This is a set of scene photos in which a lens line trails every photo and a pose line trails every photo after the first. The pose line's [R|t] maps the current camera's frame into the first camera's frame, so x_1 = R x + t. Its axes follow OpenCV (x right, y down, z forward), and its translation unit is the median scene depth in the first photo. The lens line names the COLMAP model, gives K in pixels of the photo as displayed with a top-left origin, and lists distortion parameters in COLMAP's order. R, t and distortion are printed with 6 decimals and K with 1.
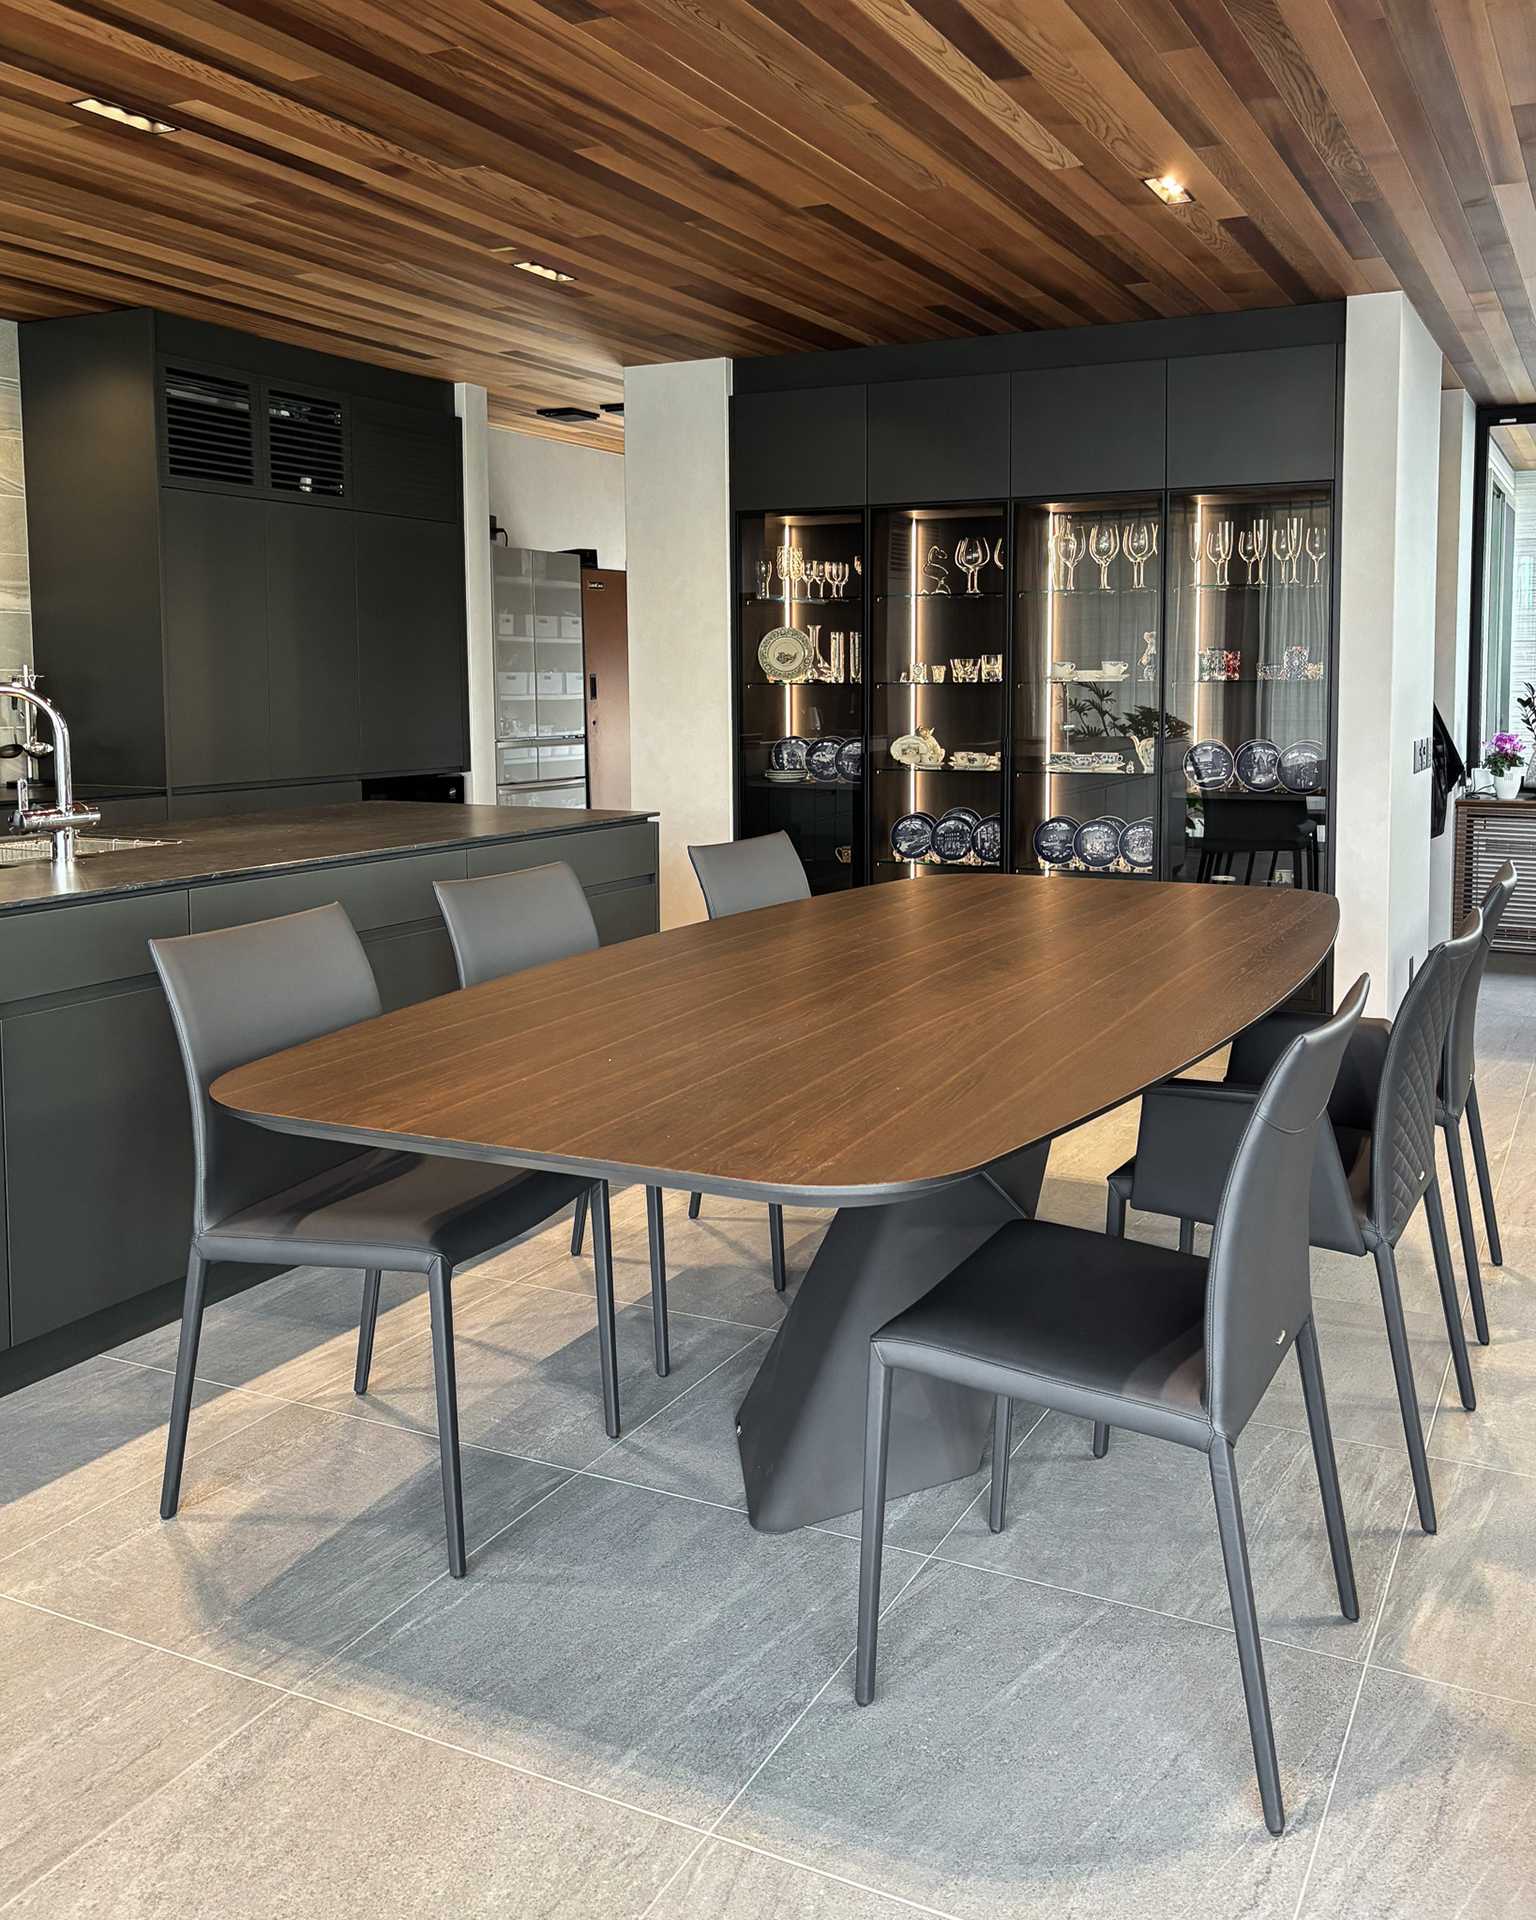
lens RADIAL K [[1508.1, 0, 817.6], [0, 1508.1, 803.8], [0, 0, 1]] dist [0.015282, -0.001089]
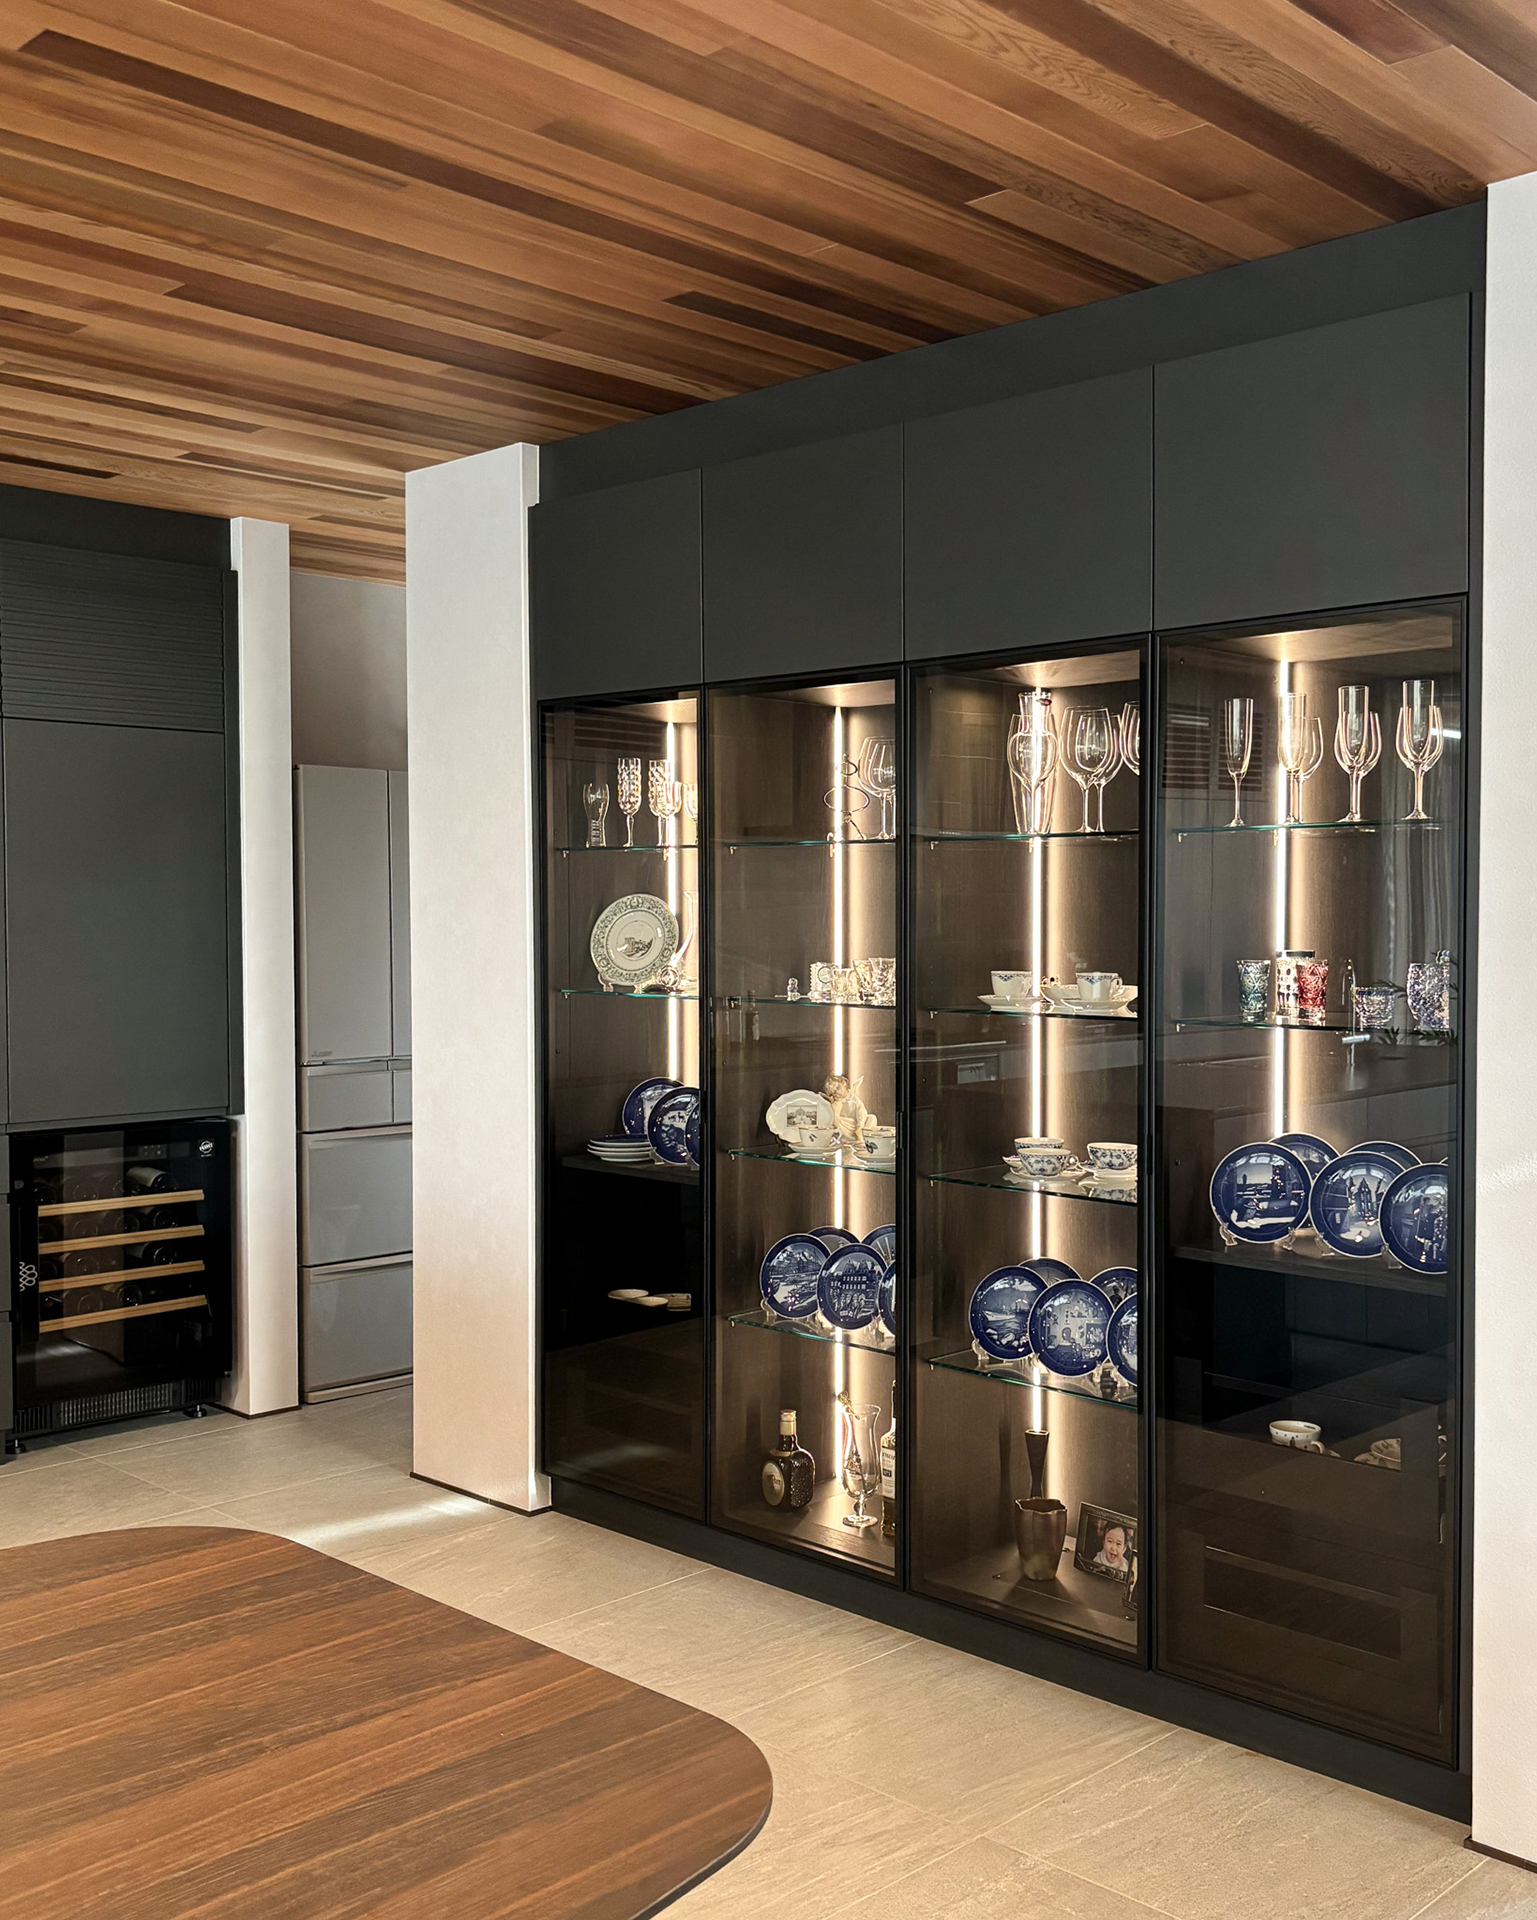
lens RADIAL K [[1903.8, 0, 768.5], [0, 1903.8, 960.0], [0, 0, 1]] dist [0.012733, 0.008974]
pose [[0.963385, 0.006221, -0.268051, 0.236162], [-0.022793, 0.998012, -0.058757, -0.051798], [0.267153, 0.062715, 0.961611, 0.322081]]
